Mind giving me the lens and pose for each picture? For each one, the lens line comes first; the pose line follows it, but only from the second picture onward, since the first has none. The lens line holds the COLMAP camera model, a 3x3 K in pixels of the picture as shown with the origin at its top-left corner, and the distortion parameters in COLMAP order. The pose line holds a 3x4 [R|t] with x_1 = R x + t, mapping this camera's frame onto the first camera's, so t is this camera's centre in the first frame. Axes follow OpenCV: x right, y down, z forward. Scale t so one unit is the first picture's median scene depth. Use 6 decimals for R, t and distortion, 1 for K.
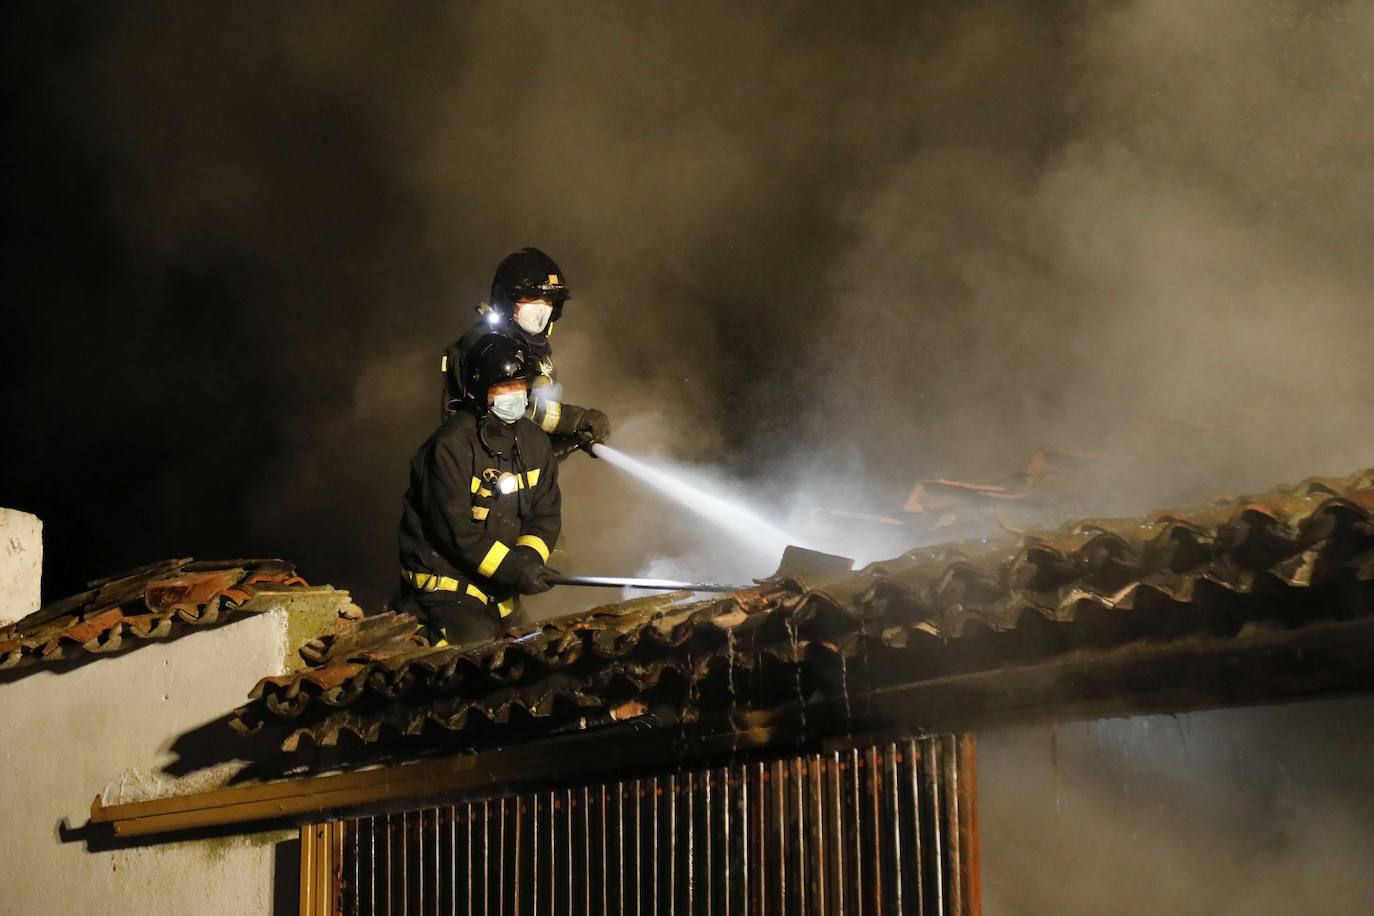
lens RADIAL K [[3976.4, 0, 687.0], [0, 3976.4, 458.0], [0, 0, 1]] dist [0.061091, -0.492780]
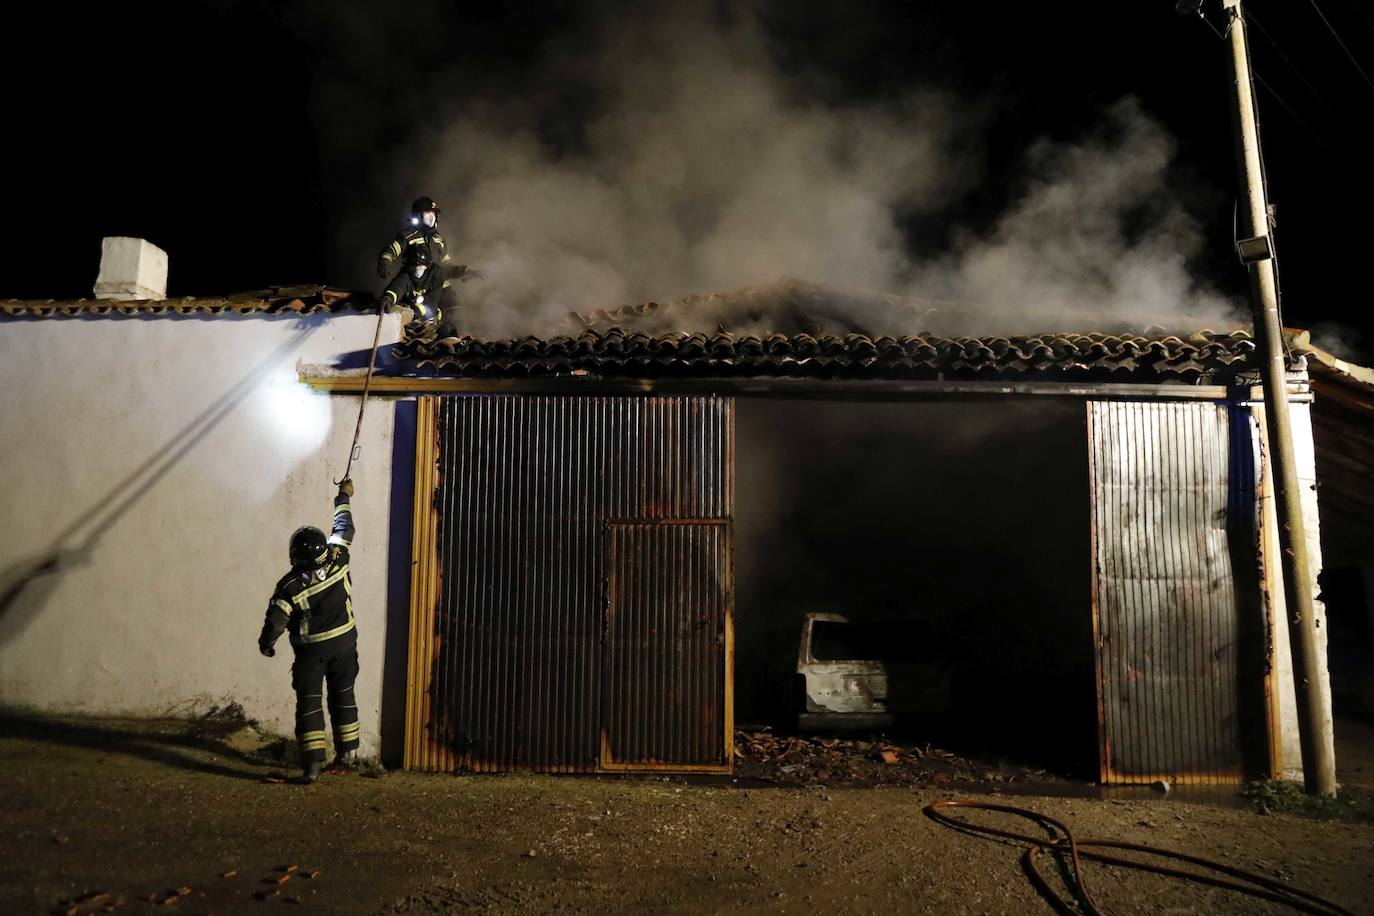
lens RADIAL K [[962.0, 0, 690.6], [0, 962.0, 462.3], [0, 0, 1]] dist [0.012439, 0.000115]
pose [[0.753380, 0.076361, 0.653137, -0.402907], [-0.158445, 0.985051, 0.067597, 0.067924], [-0.638212, -0.154413, 0.754216, 0.416594]]
